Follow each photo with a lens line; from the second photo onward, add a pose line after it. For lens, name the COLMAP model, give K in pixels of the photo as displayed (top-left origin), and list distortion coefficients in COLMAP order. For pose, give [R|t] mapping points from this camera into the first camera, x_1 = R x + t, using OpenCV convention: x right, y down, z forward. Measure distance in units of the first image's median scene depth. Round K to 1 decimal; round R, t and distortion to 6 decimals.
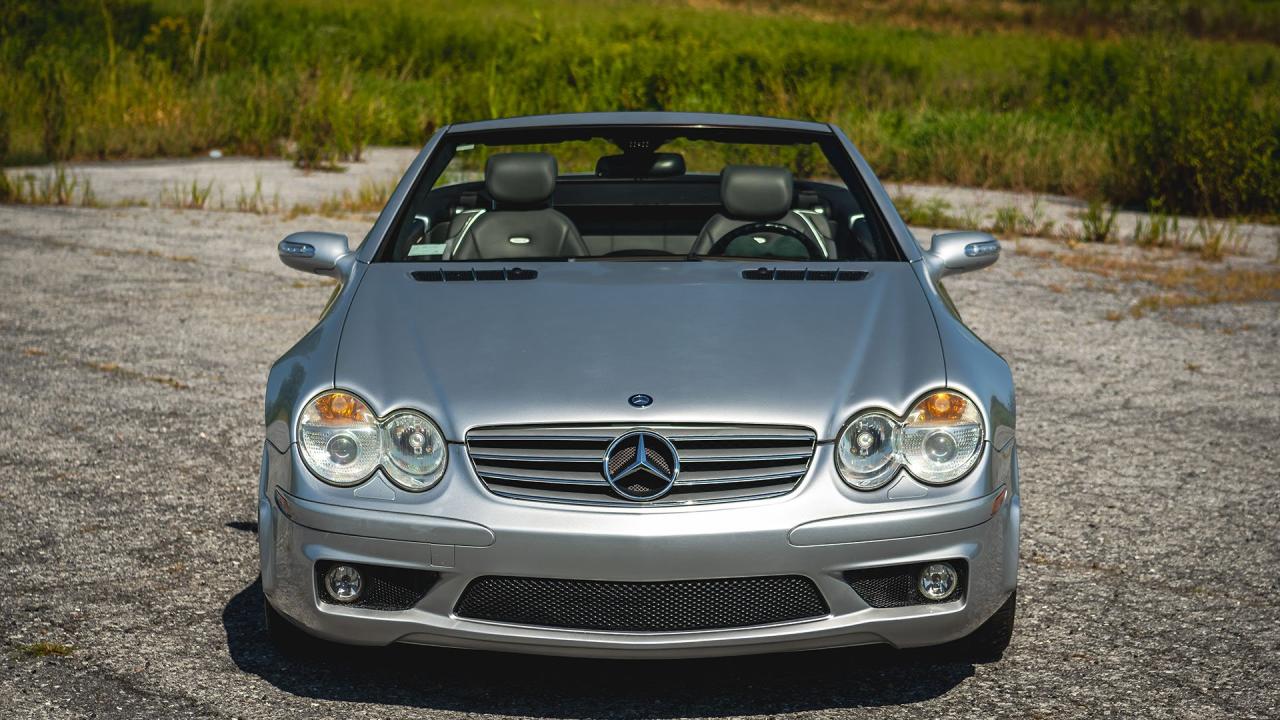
lens RADIAL K [[3054.6, 0, 643.9], [0, 3054.6, 360.9], [0, 0, 1]] dist [0.095221, 0.000000]
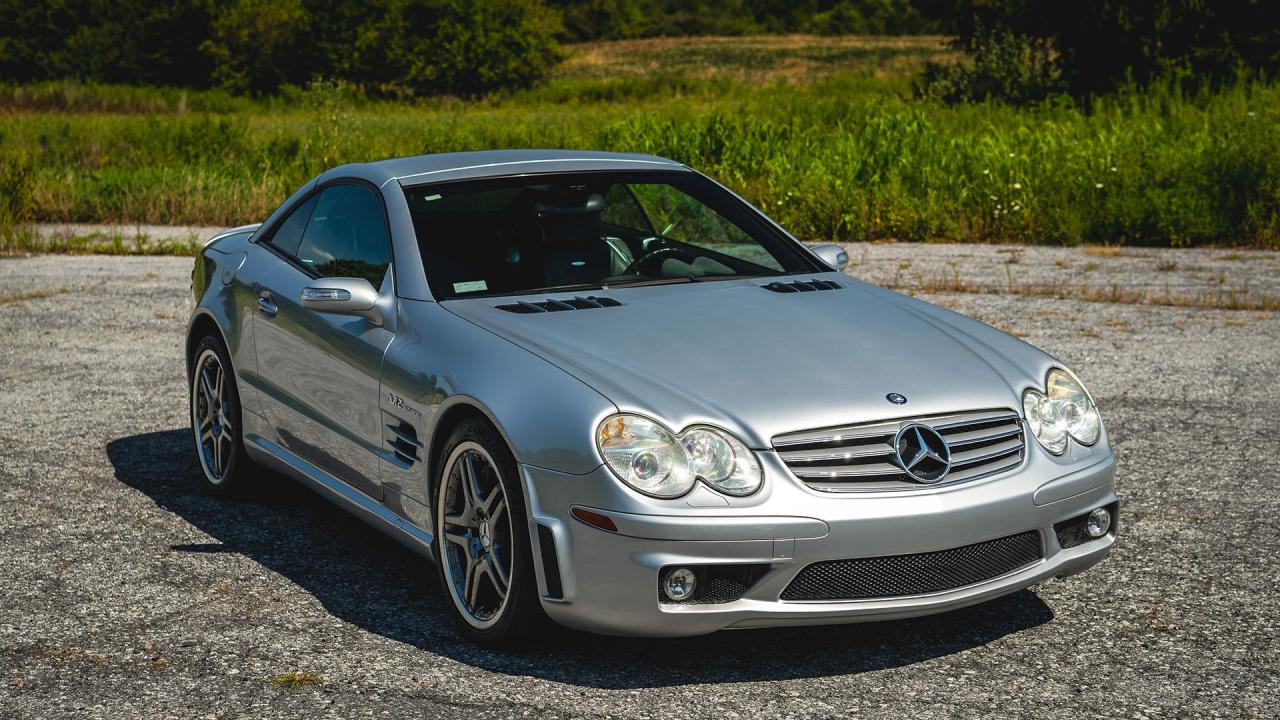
lens RADIAL K [[2122.7, 0, 641.1], [0, 2122.7, 327.3], [0, 0, 1]] dist [0.085546, 0.000000]
pose [[0.892016, -0.074098, 0.445888, -0.435790], [0.076039, 0.997013, 0.013567, -0.031810], [-0.445561, 0.021803, 0.894986, 0.294073]]
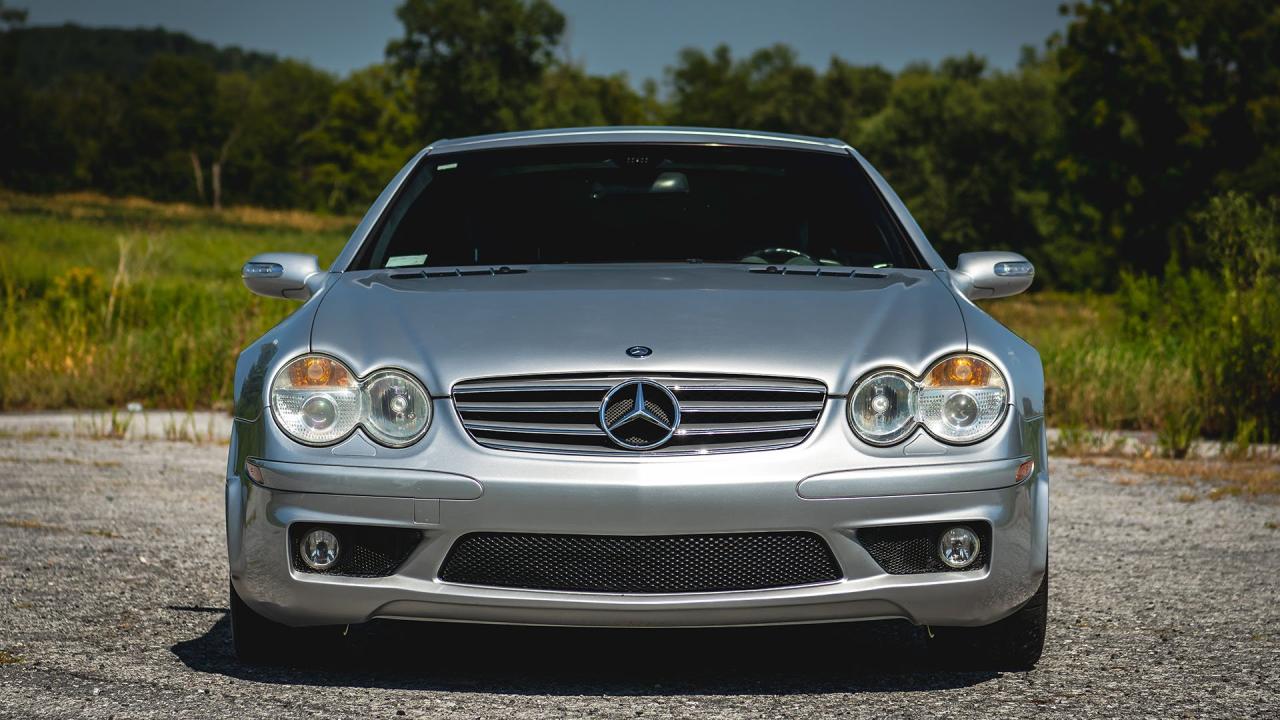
lens RADIAL K [[3775.9, 0, 640.5], [0, 3775.9, 356.3], [0, 0, 1]] dist [0.154649, 0.000000]
pose [[0.999999, -0.001156, -0.001185, 0.000750], [0.001020, 0.994047, -0.108950, 0.134716], [0.001304, 0.108949, 0.994046, -0.143638]]
